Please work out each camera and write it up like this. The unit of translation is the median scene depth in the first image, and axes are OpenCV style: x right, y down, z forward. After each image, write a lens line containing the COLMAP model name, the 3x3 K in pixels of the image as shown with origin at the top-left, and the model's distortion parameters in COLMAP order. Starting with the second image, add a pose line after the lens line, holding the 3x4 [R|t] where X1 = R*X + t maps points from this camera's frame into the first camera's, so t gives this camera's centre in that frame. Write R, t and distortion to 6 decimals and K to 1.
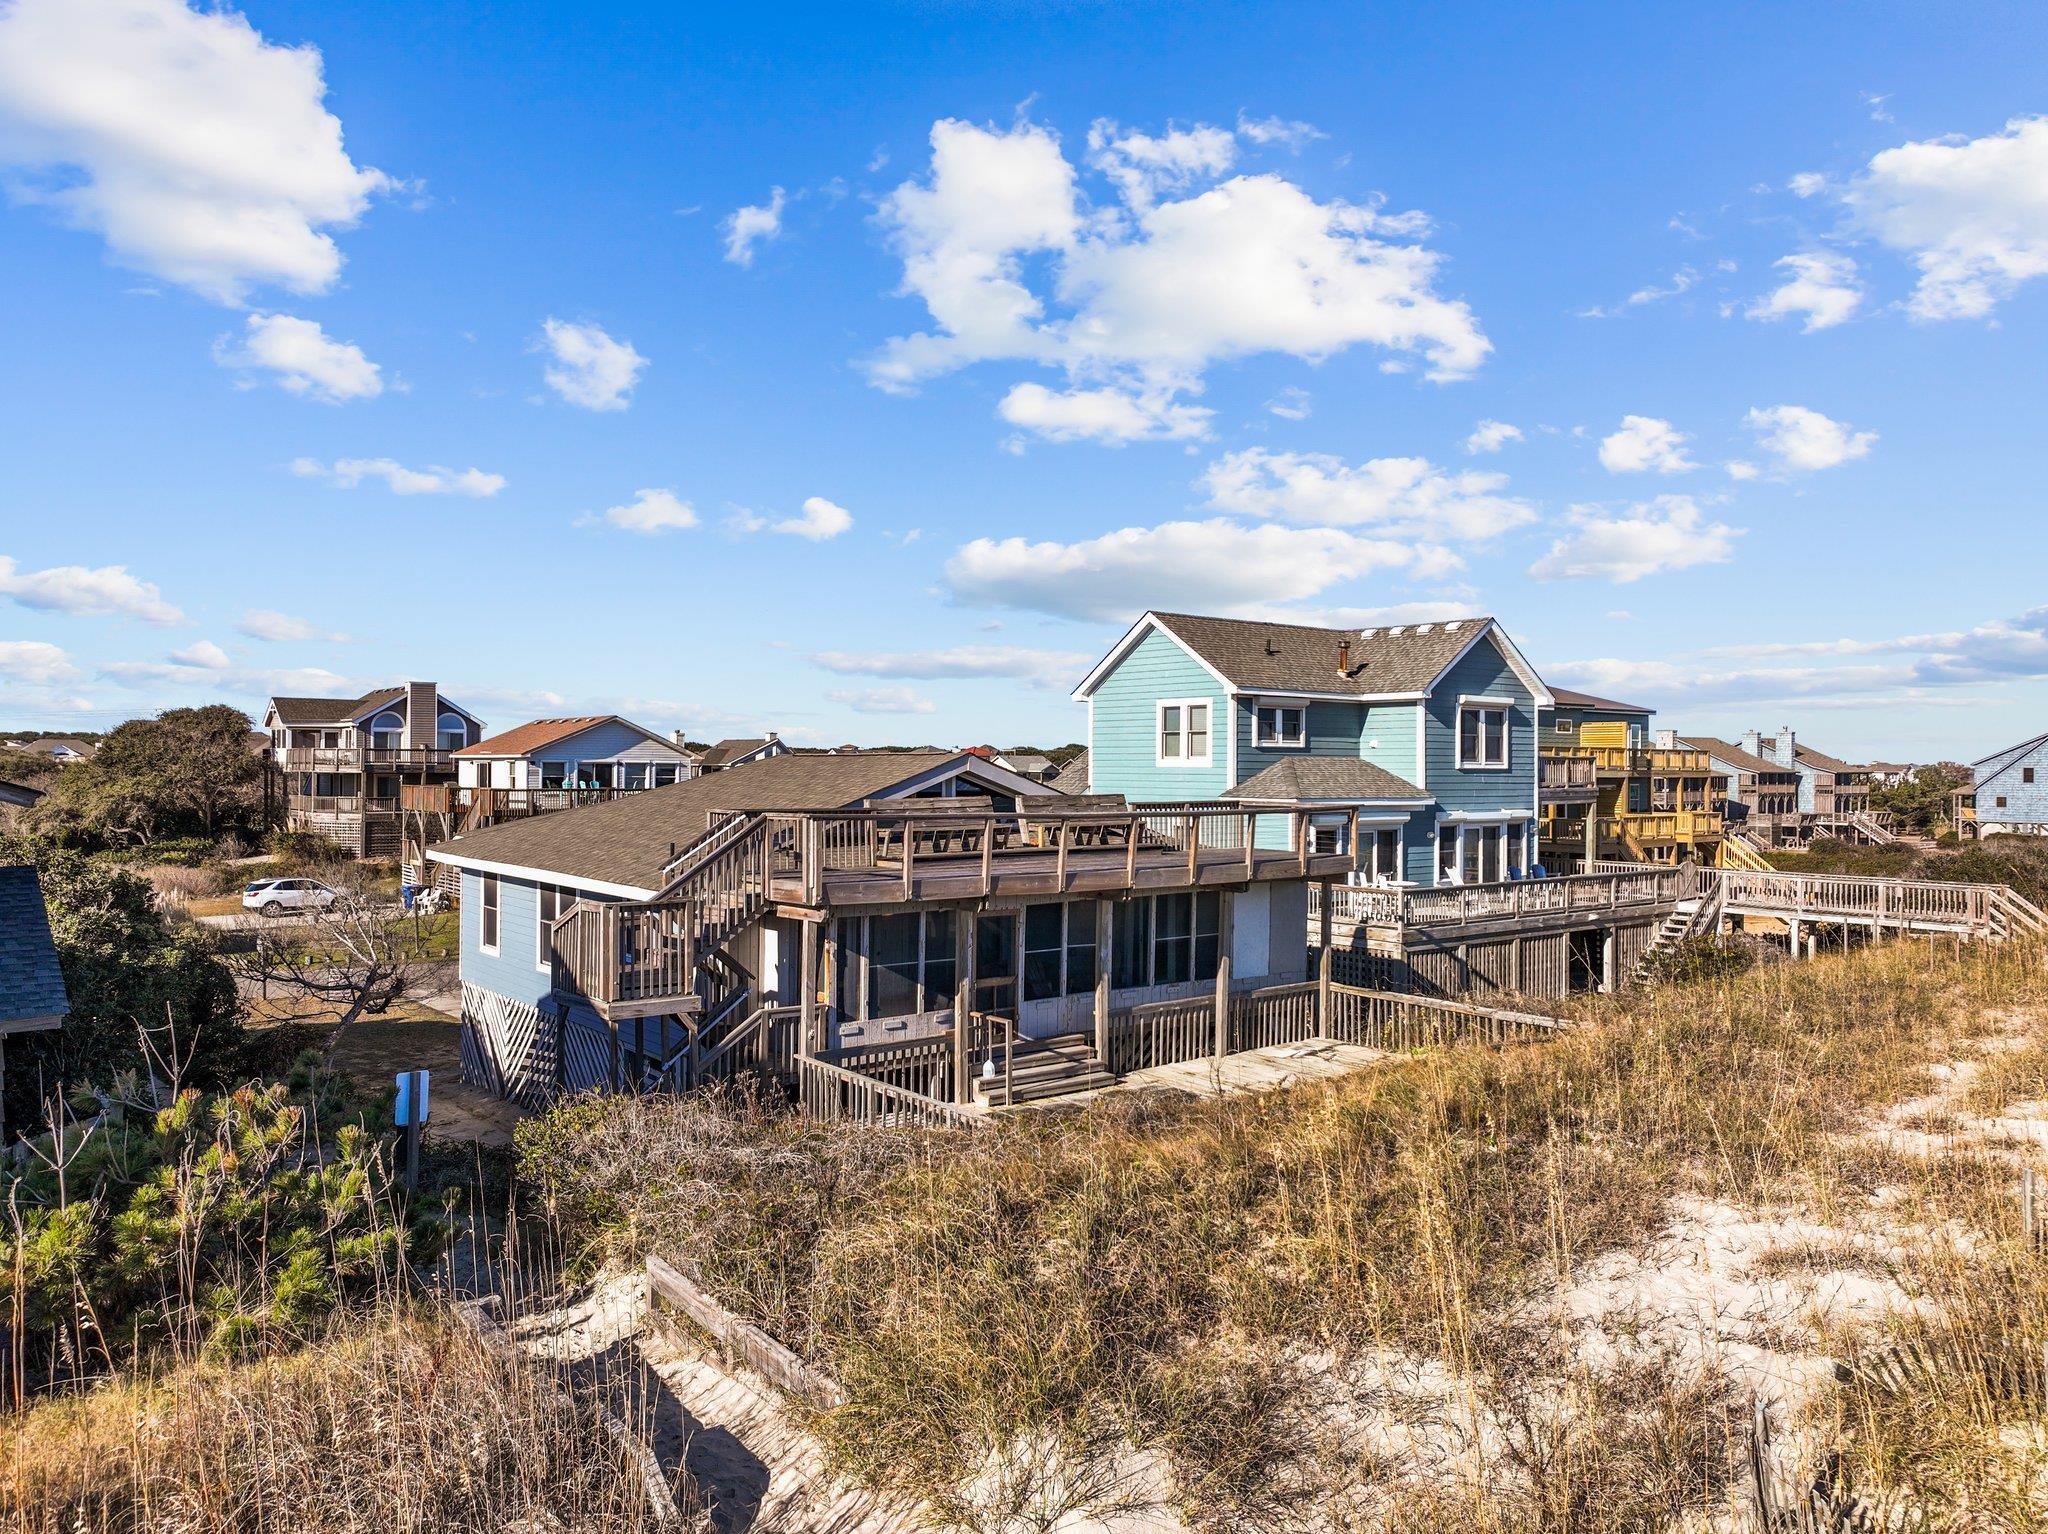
lens RADIAL K [[1486.6, 0, 1024.0], [0, 1486.6, 767.0], [0, 0, 1]] dist [0.002483, 0.002402]
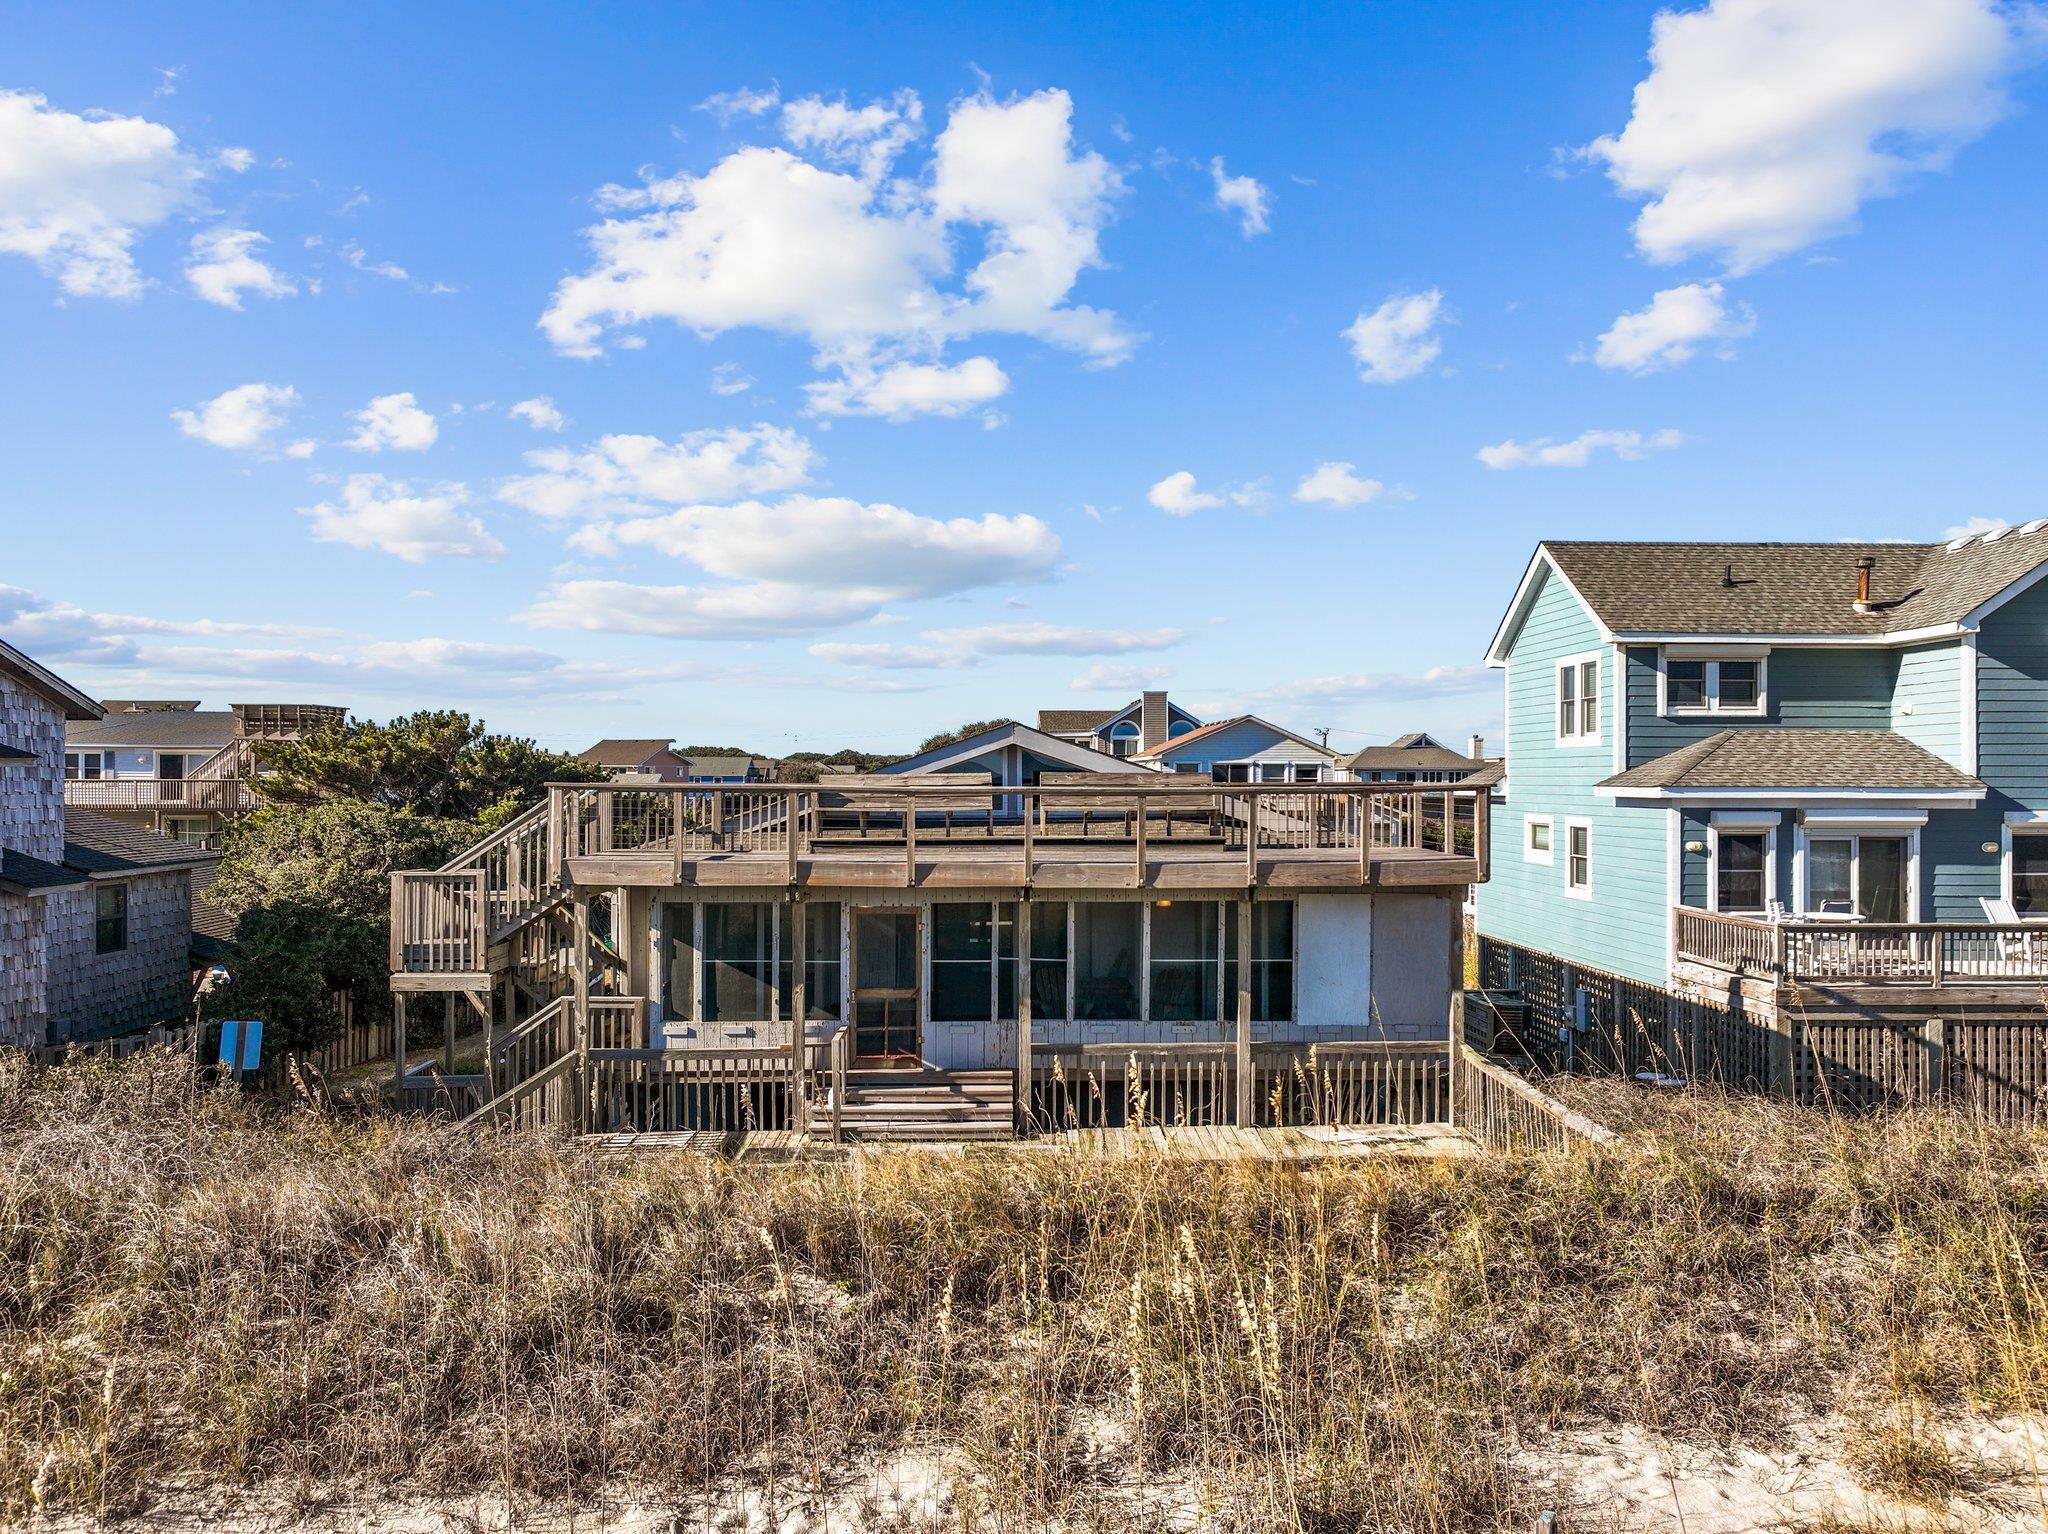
lens RADIAL K [[1486.6, 0, 1024.0], [0, 1486.6, 767.0], [0, 0, 1]] dist [0.002483, 0.002402]
pose [[0.793064, -0.009292, -0.609067, 0.349839], [0.002554, 0.999926, -0.011929, 0.018616], [0.609133, 0.007905, 0.793029, 0.252241]]
